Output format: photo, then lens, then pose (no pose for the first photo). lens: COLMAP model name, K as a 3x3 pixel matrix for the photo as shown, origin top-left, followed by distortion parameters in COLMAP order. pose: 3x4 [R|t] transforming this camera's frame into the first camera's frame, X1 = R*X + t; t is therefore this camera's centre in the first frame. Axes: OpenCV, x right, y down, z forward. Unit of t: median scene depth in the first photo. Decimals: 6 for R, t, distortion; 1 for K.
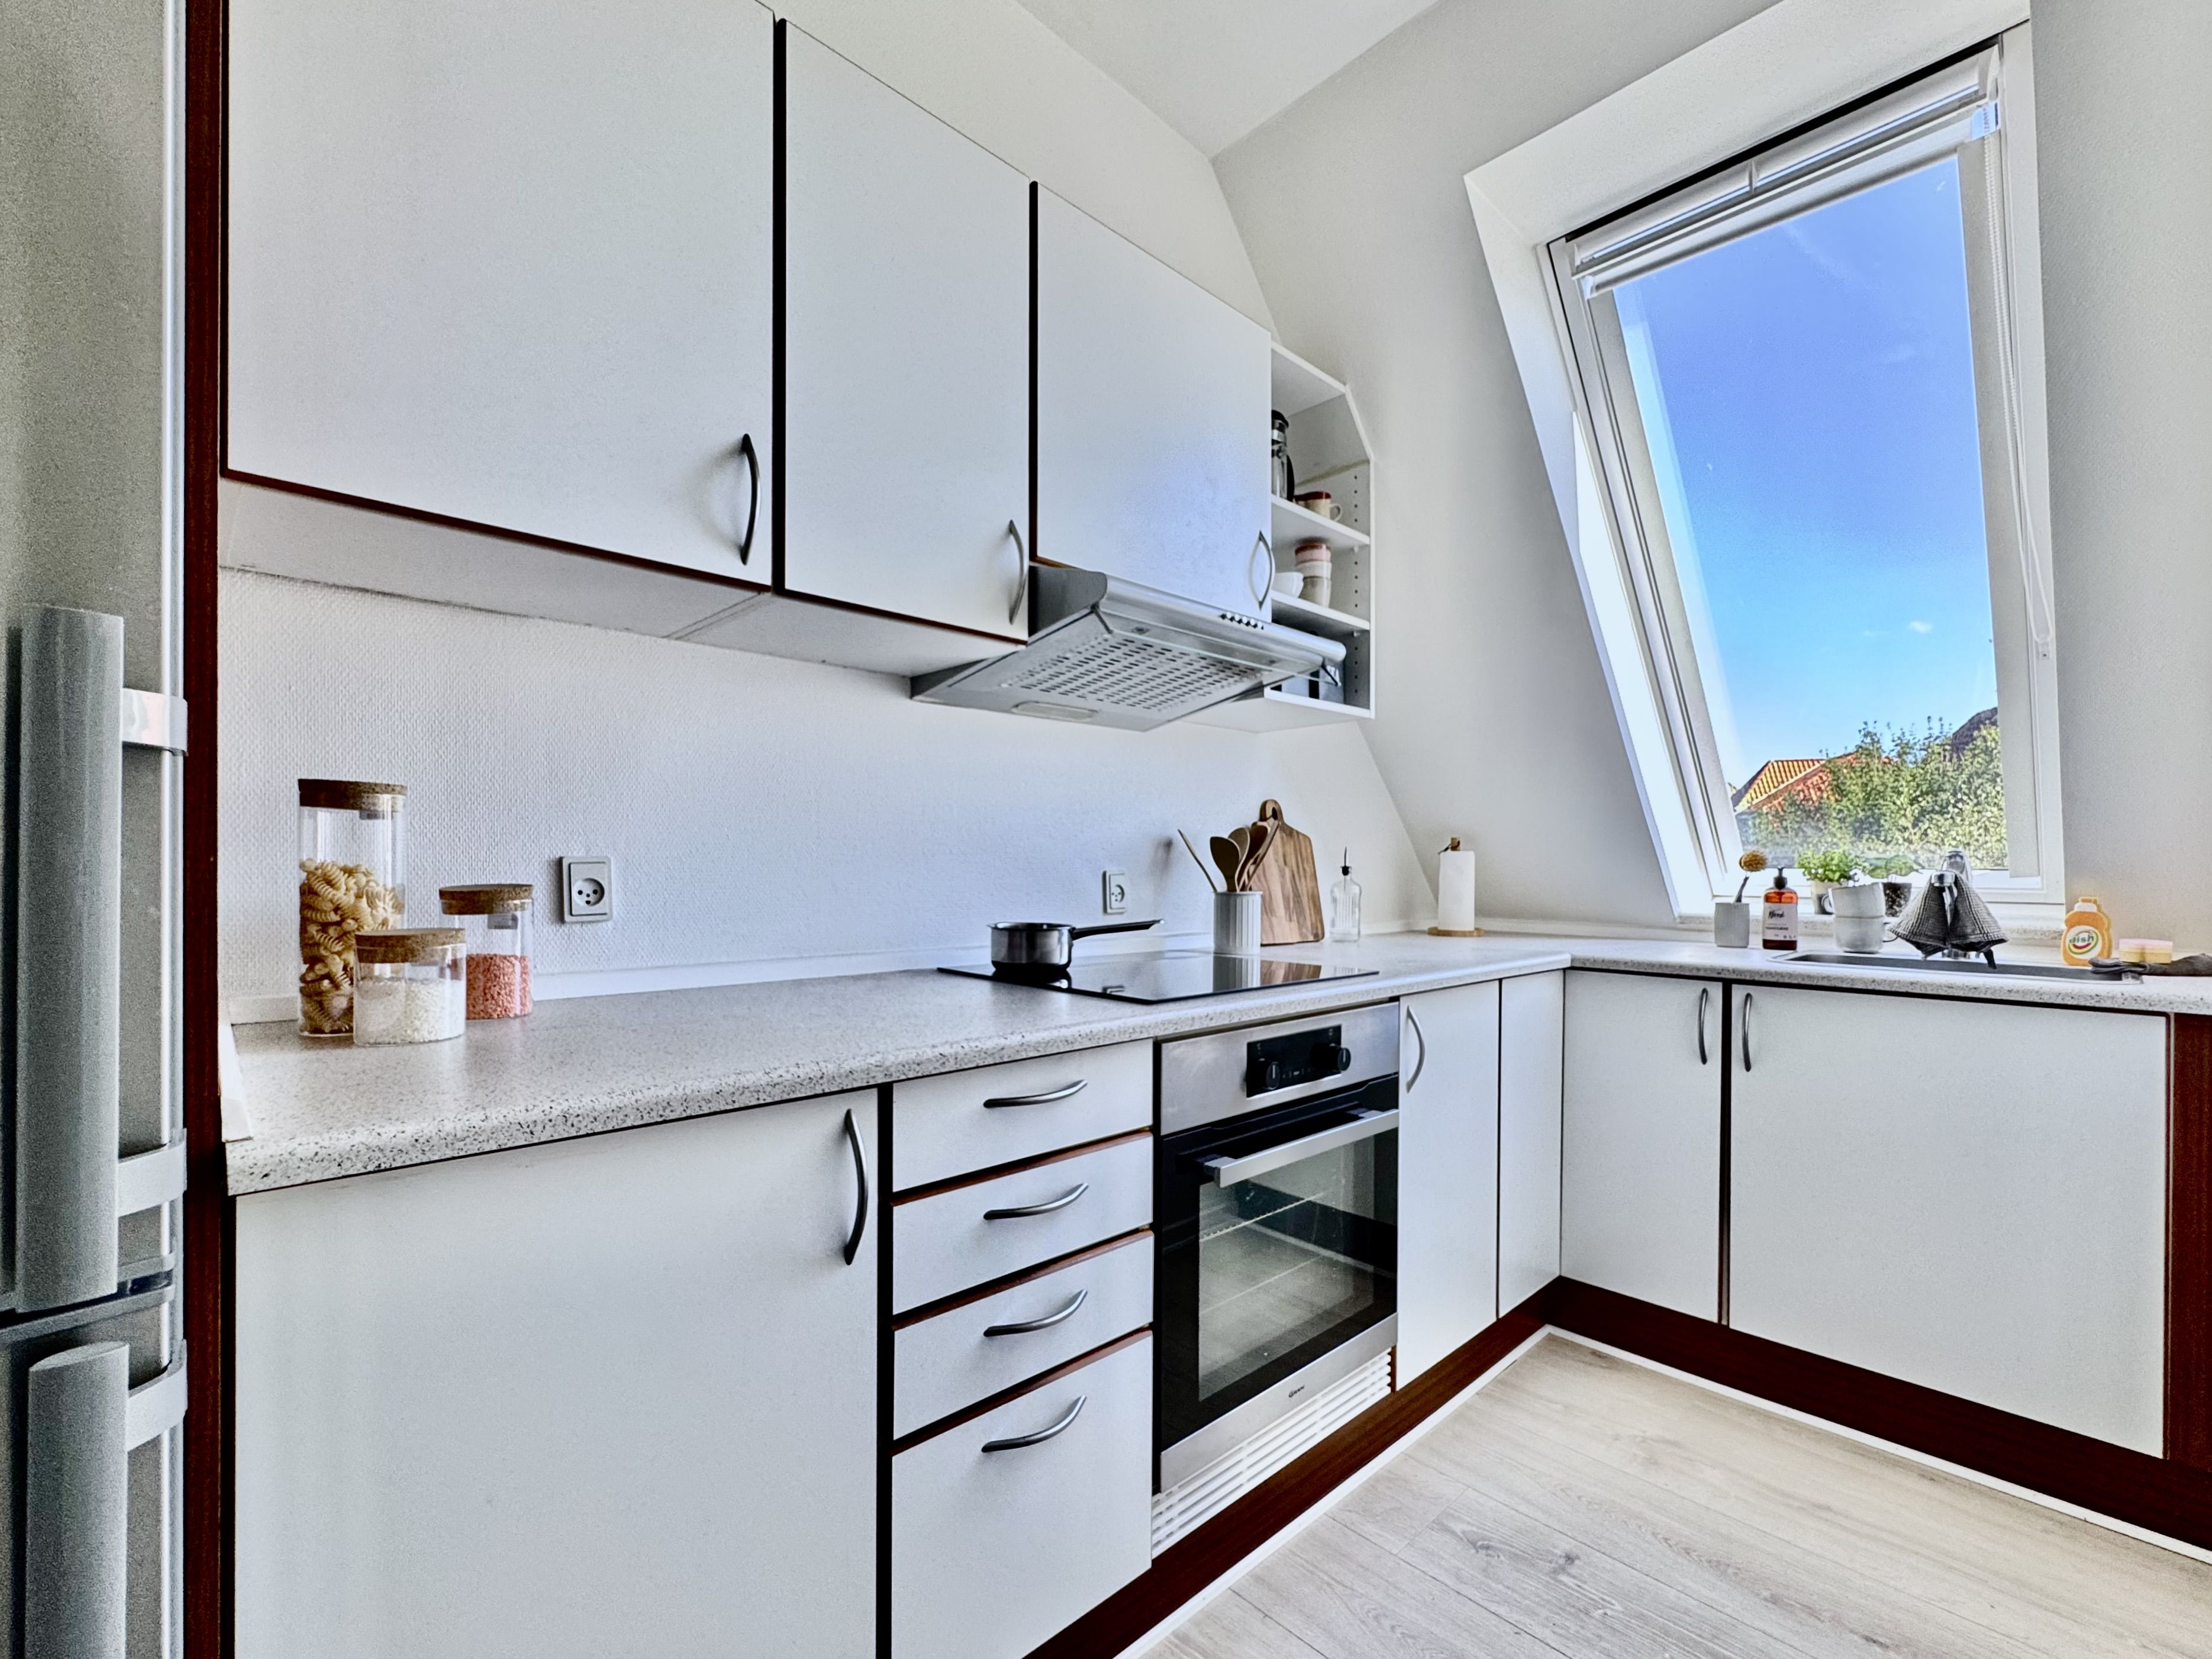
lens RADIAL K [[961.8, 0, 1106.9], [0, 961.8, 865.1], [0, 0, 1]] dist [-0.002167, -0.000073]
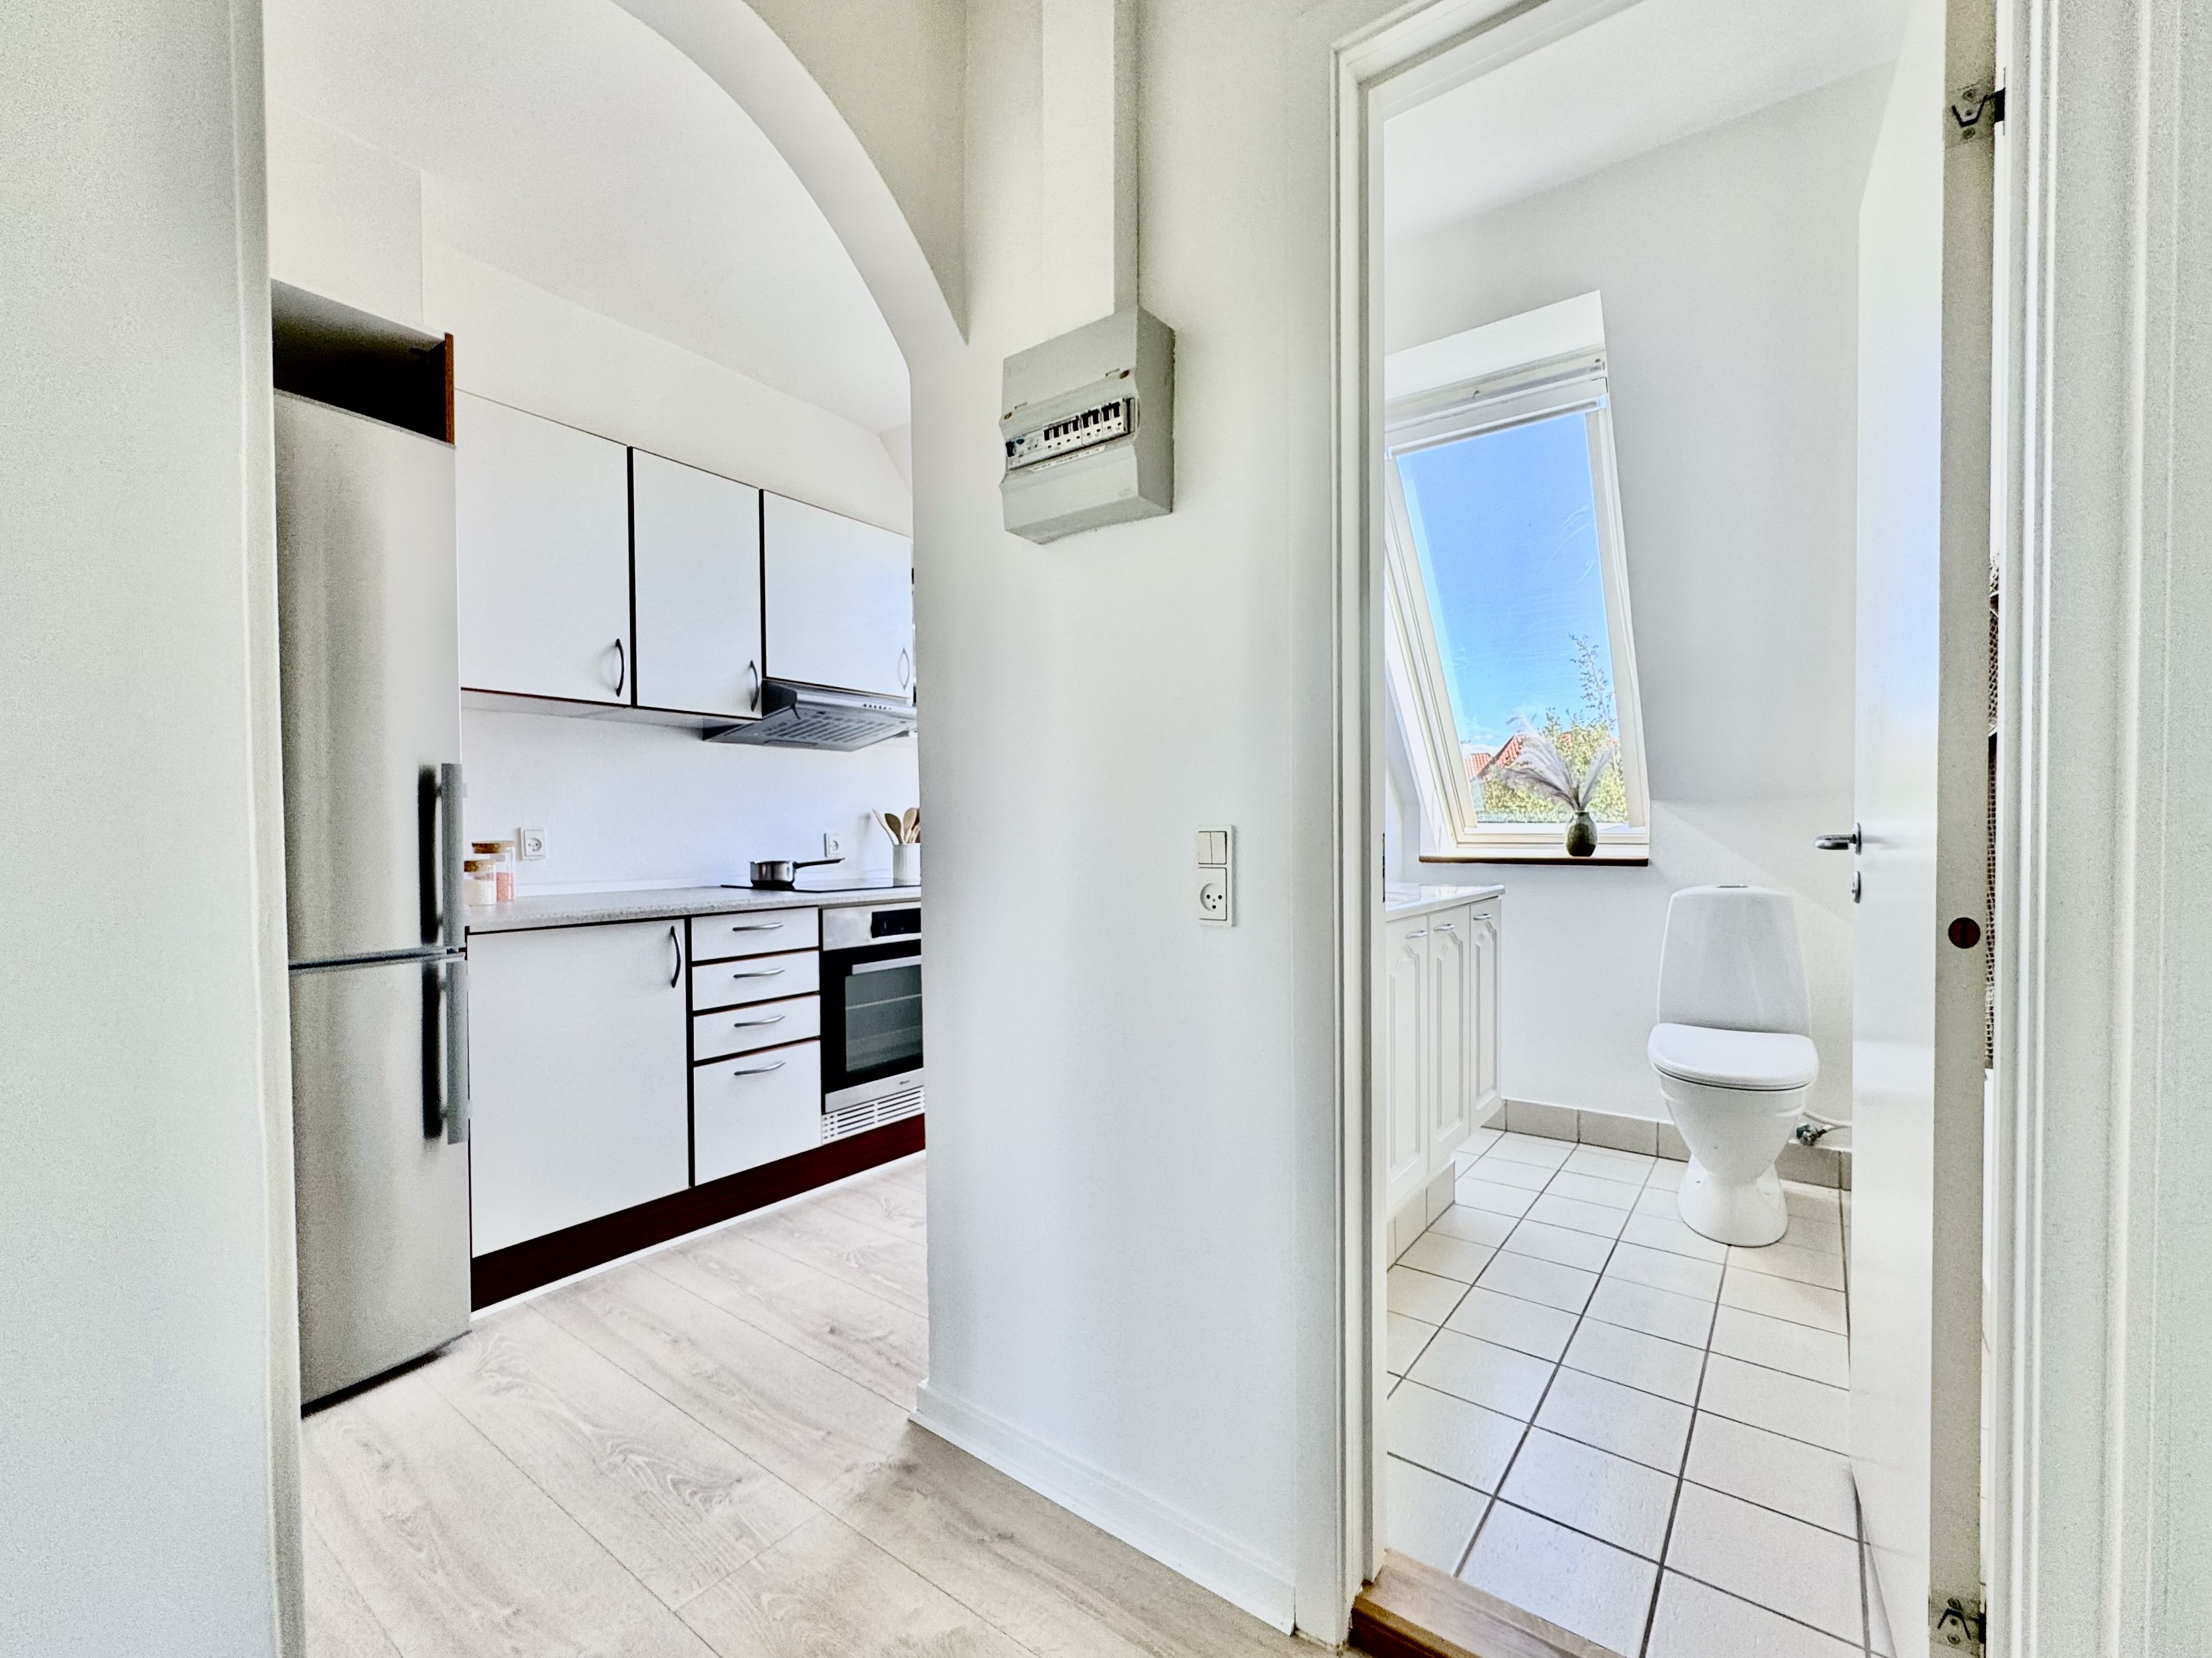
lens RADIAL K [[943.4, 0, 1106.7], [0, 943.4, 847.6], [0, 0, 1]] dist [0.000625, -0.000010]
pose [[0.984393, -0.011761, 0.175593, 0.305857], [0.008198, 0.999746, 0.021005, 0.002122], [-0.175795, -0.019238, 0.984239, -1.188668]]
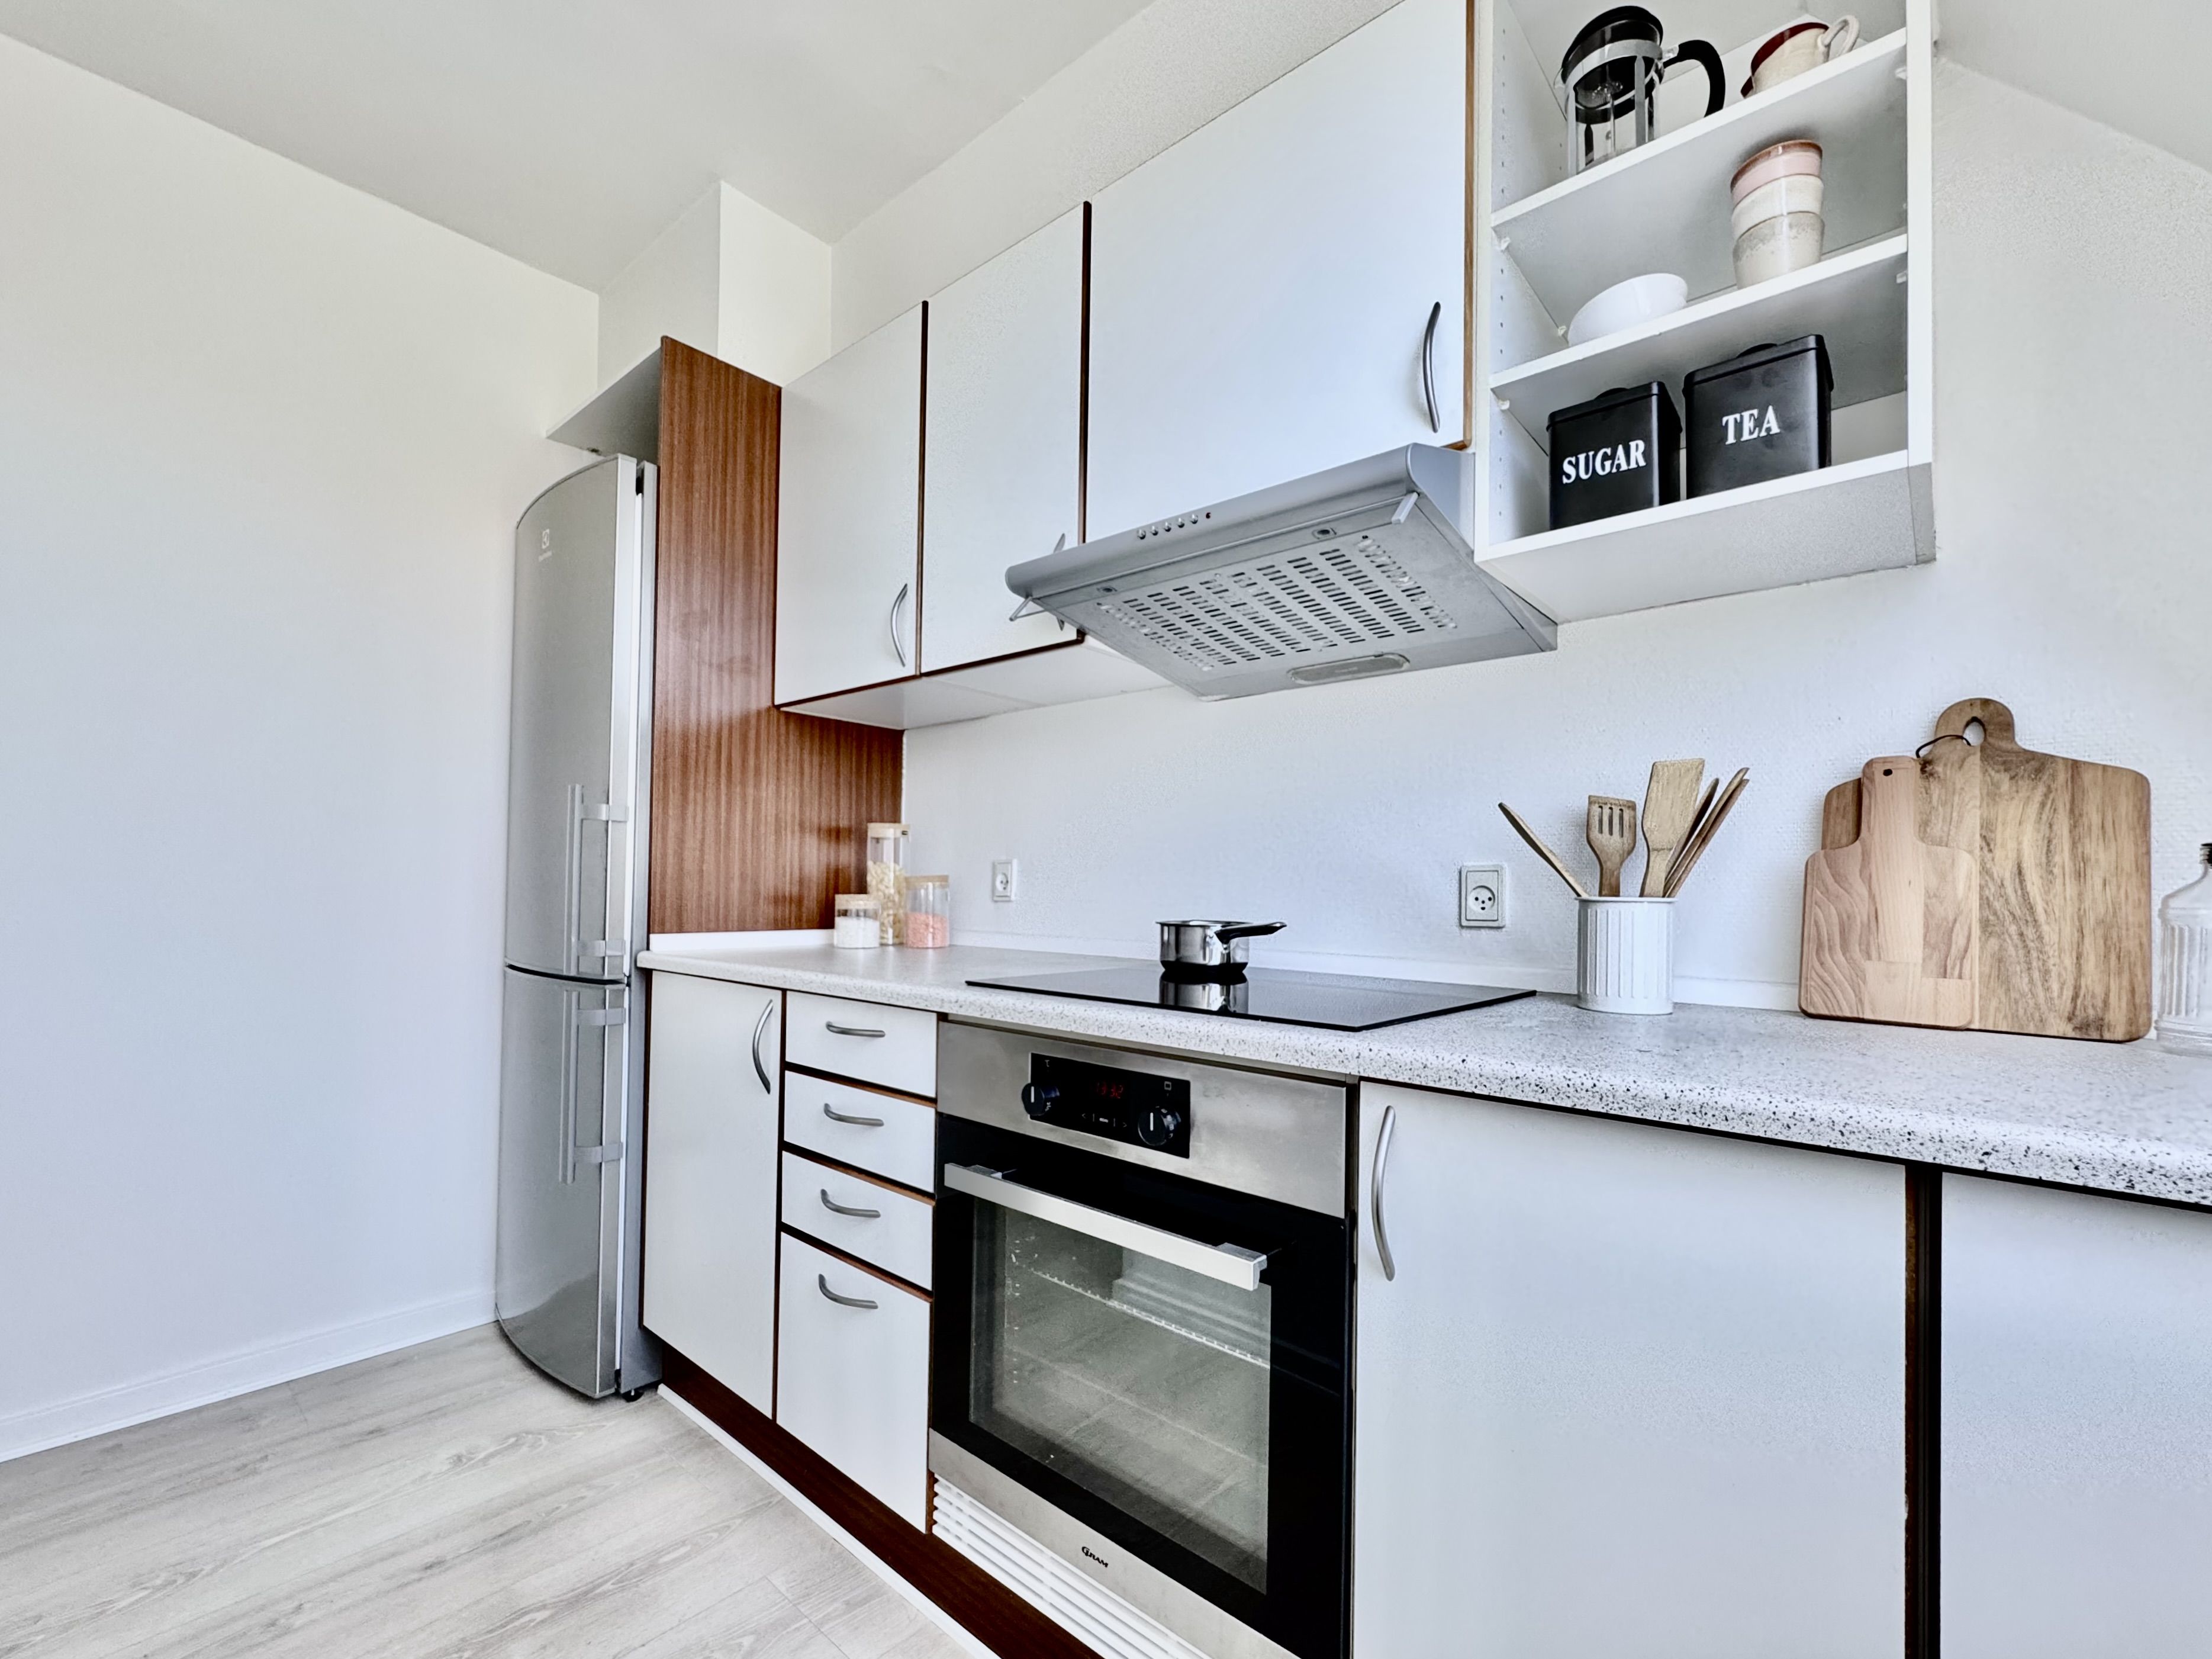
lens RADIAL K [[1045.1, 0, 1106.0], [0, 1045.1, 829.5], [0, 0, 1]] dist [0.000546, 0.000229]
pose [[0.052902, -0.055434, -0.997060, 1.148016], [-0.008033, 0.998402, -0.055935, 0.040075], [0.998567, 0.010968, 0.052373, 1.071405]]
